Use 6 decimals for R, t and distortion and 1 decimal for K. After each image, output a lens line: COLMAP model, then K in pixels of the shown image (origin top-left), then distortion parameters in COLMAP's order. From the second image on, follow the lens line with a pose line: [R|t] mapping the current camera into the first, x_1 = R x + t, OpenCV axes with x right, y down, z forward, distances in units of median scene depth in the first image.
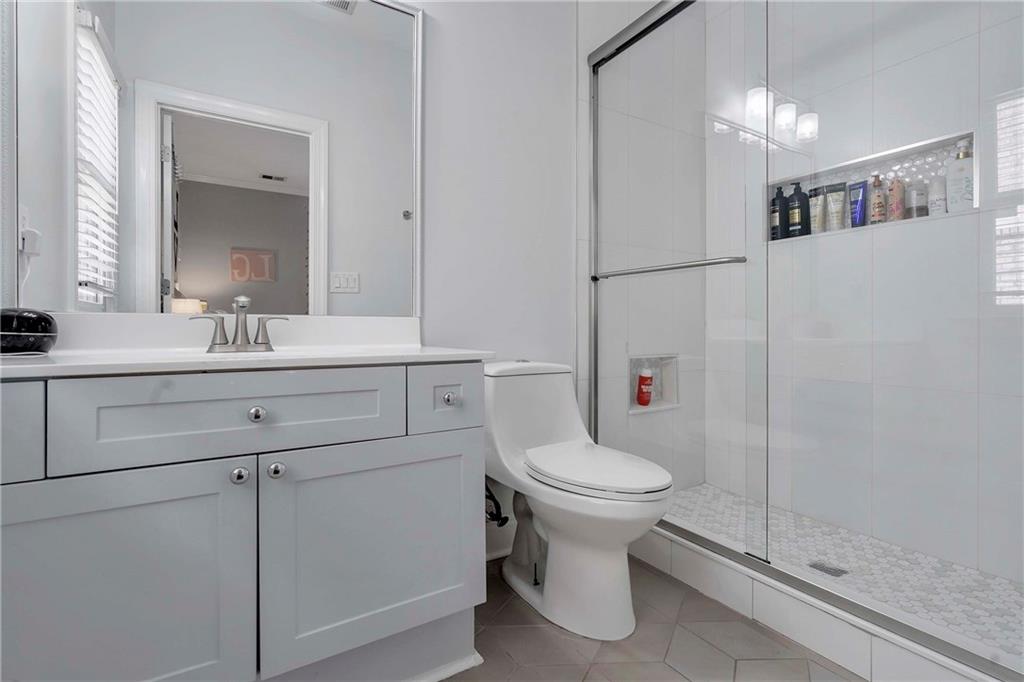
lens RADIAL K [[467.2, 0, 512.7], [0, 467.2, 333.1], [0, 0, 1]] dist [-0.004184, 0.000391]
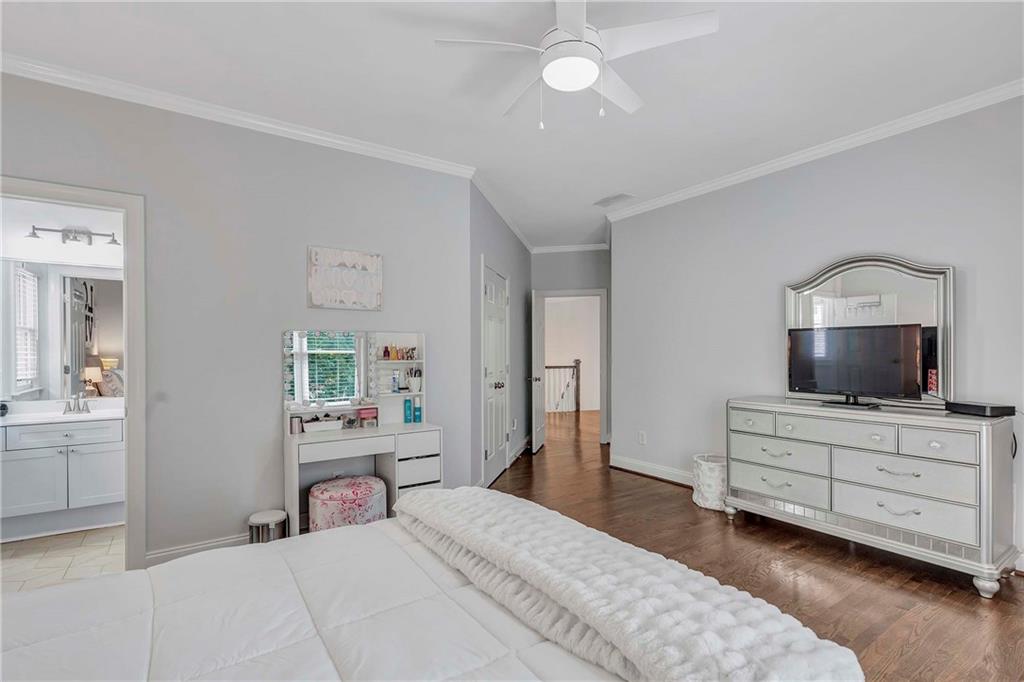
lens RADIAL K [[467.2, 0, 511.6], [0, 467.2, 348.2], [0, 0, 1]] dist [-0.004184, 0.000391]
pose [[0.998433, -0.008564, 0.055300, 2.091575], [0.008756, 0.999956, -0.003236, -0.354370], [-0.055270, 0.003715, 0.998465, -2.170452]]
